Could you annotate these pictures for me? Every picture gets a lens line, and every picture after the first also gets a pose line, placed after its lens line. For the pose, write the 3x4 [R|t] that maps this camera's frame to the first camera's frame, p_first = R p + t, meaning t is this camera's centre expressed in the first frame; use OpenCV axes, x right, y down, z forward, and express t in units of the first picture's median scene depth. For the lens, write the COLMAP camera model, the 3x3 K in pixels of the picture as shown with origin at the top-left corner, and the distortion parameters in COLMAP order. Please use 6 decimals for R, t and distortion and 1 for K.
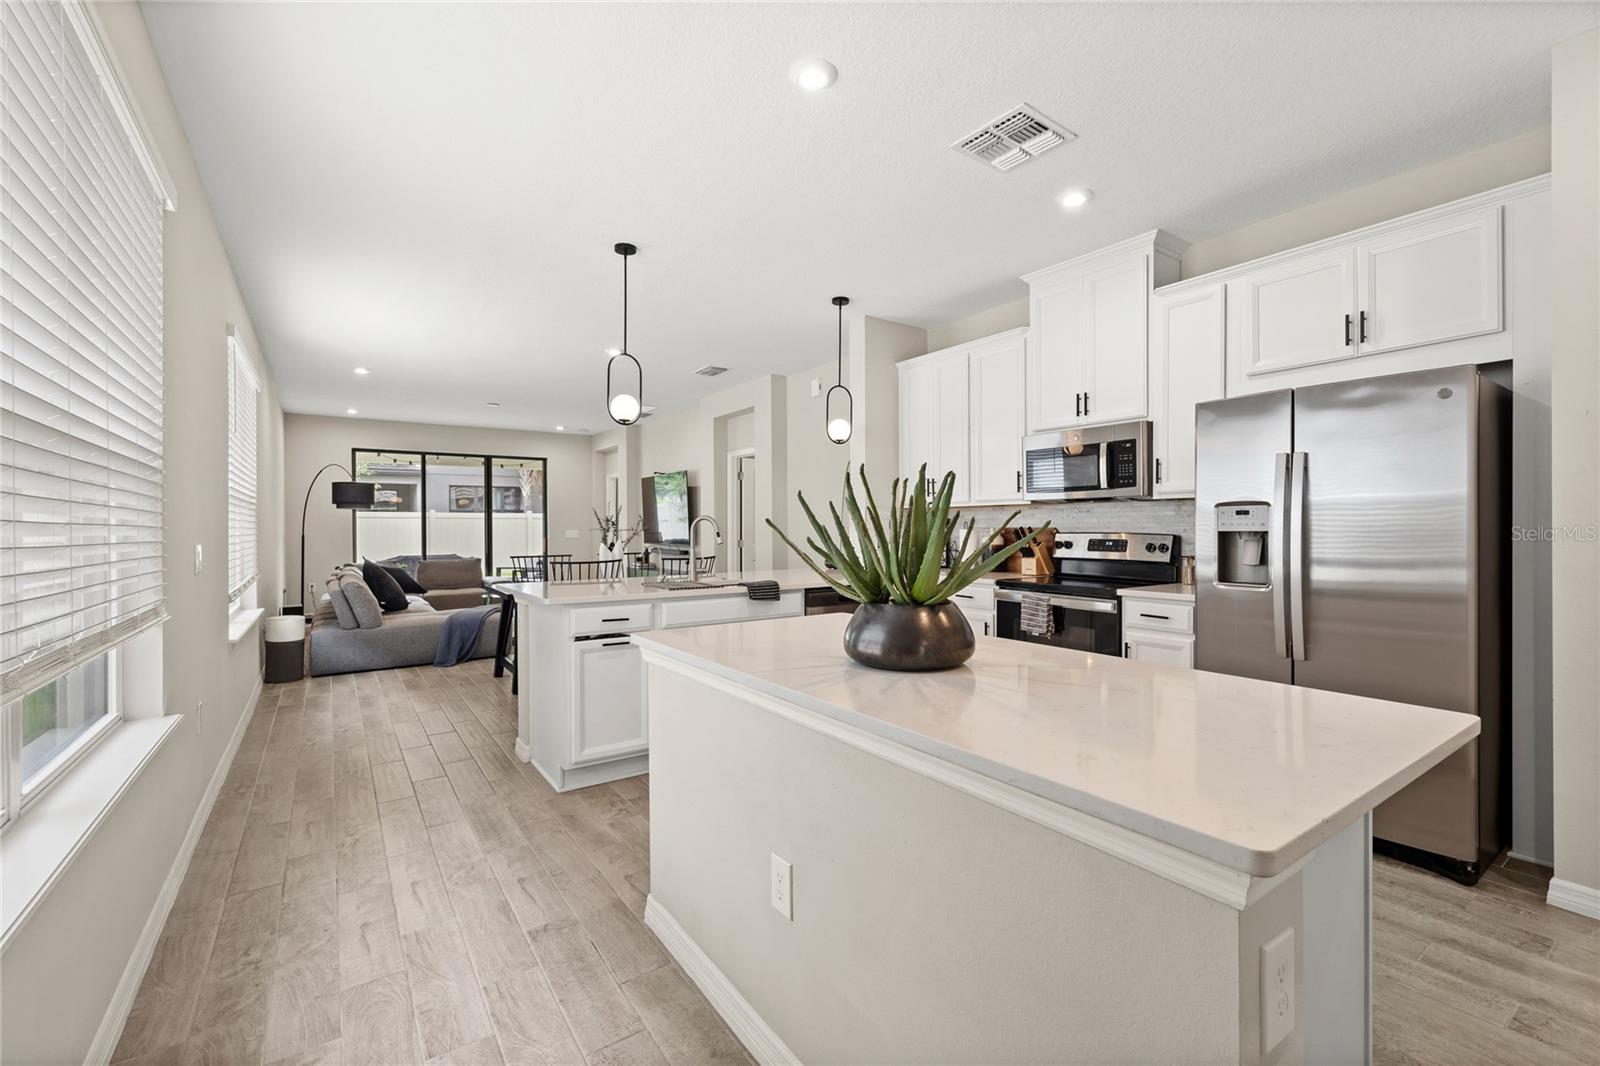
lens RADIAL K [[685.7, 0, 800.0], [0, 685.7, 533.0], [0, 0, 1]] dist [0.000709, -0.000029]
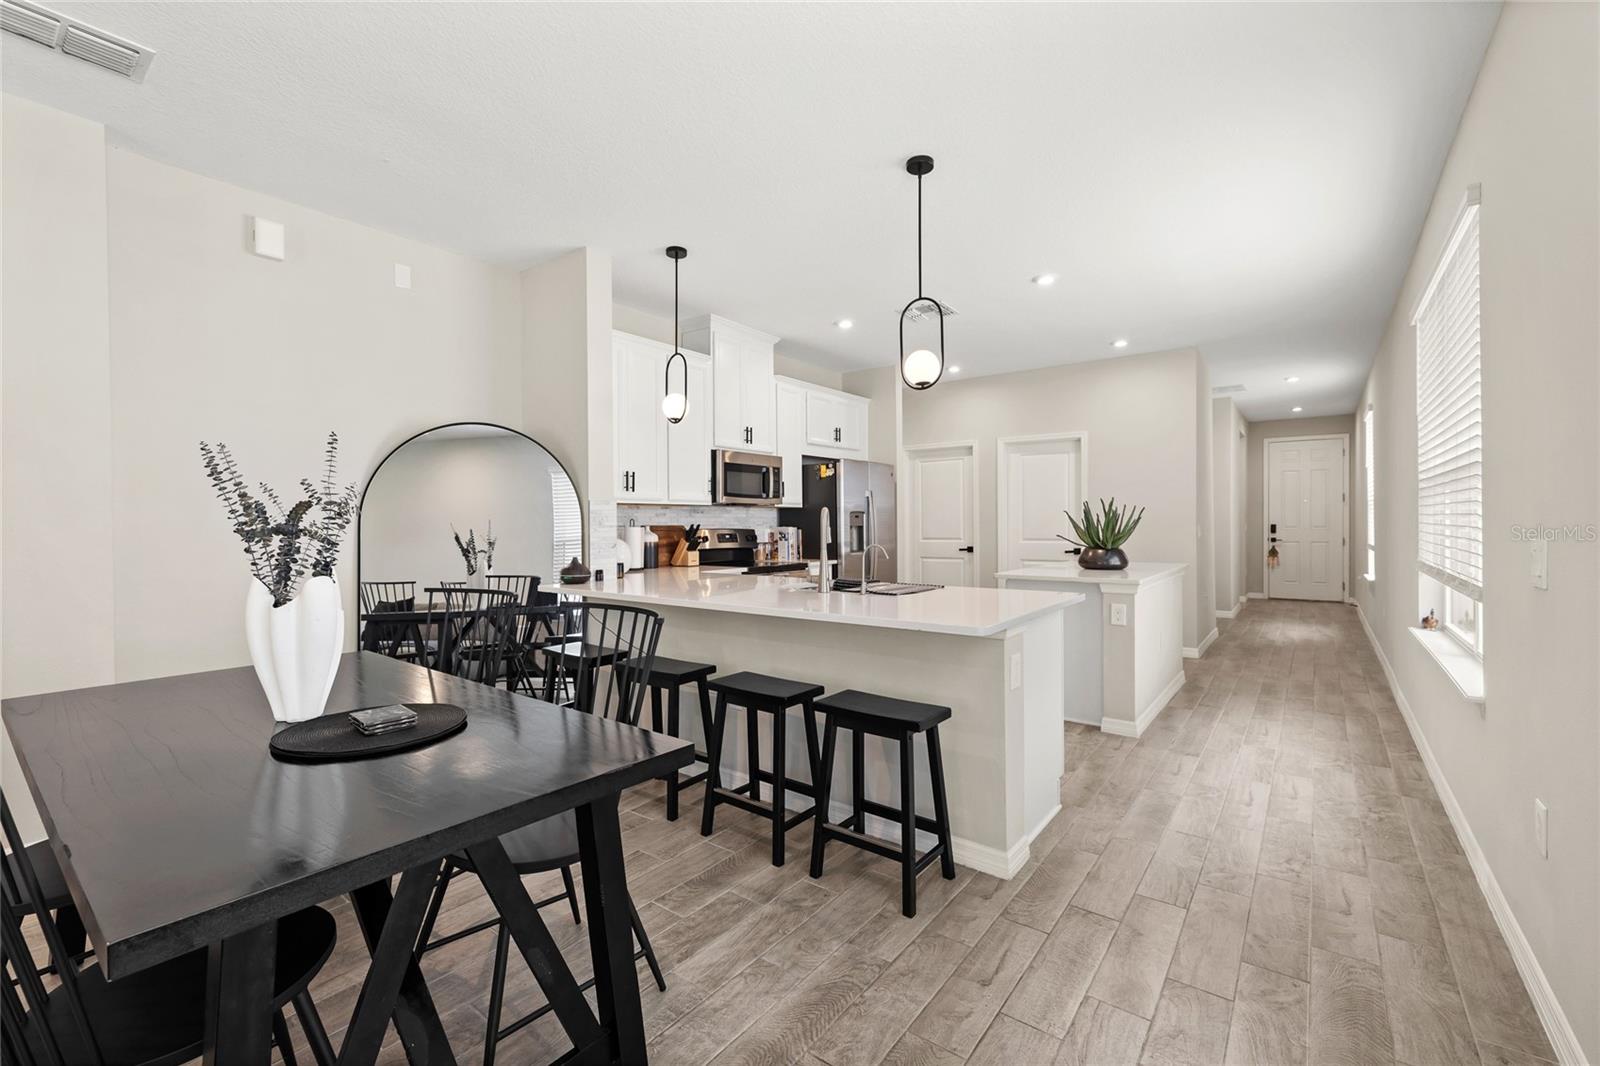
lens RADIAL K [[672.5, 0, 806.8], [0, 672.5, 528.2], [0, 0, 1]] dist [0.001478, 0.000236]
pose [[-0.313221, 0.001296, 0.949680, -0.905711], [0.016473, 0.999856, 0.004068, -0.004347], [-0.949538, 0.016919, -0.313197, 1.314251]]
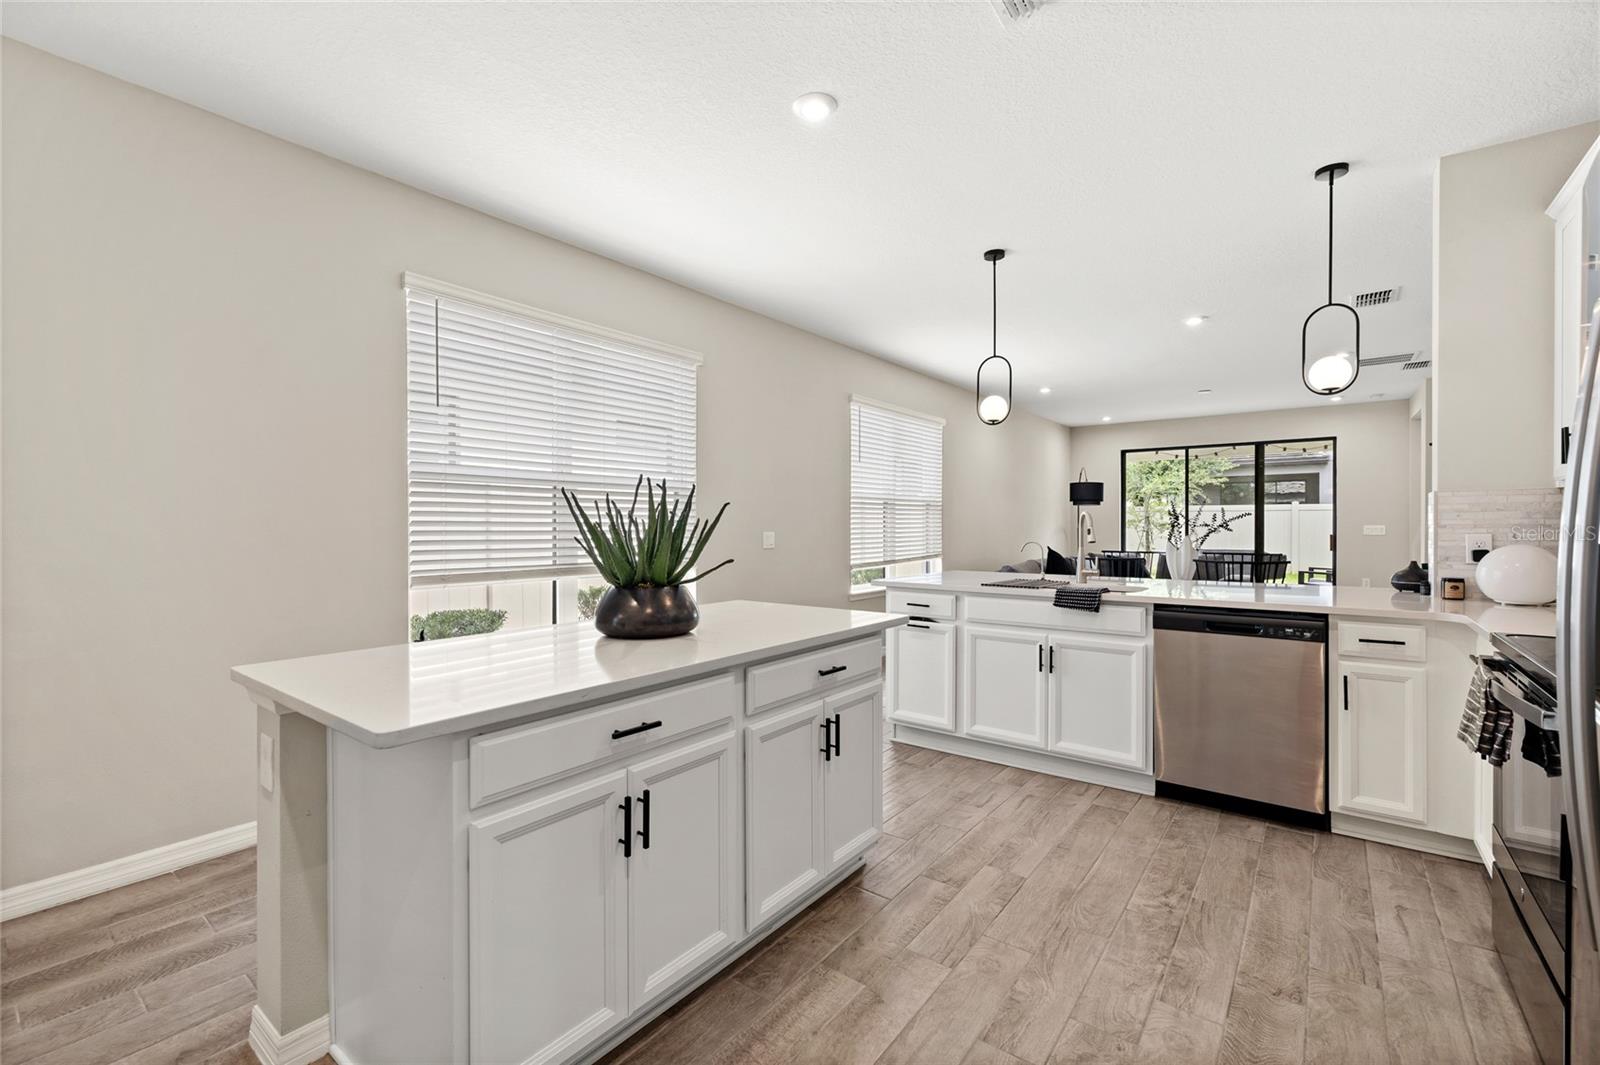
lens RADIAL K [[685.7, 0, 800.0], [0, 685.7, 532.5], [0, 0, 1]] dist [0.000709, -0.000029]
pose [[0.304932, 0.019100, -0.952183, 0.623281], [-0.008319, 0.999814, 0.017392, -0.009538], [0.952338, 0.002618, 0.305034, 0.388451]]
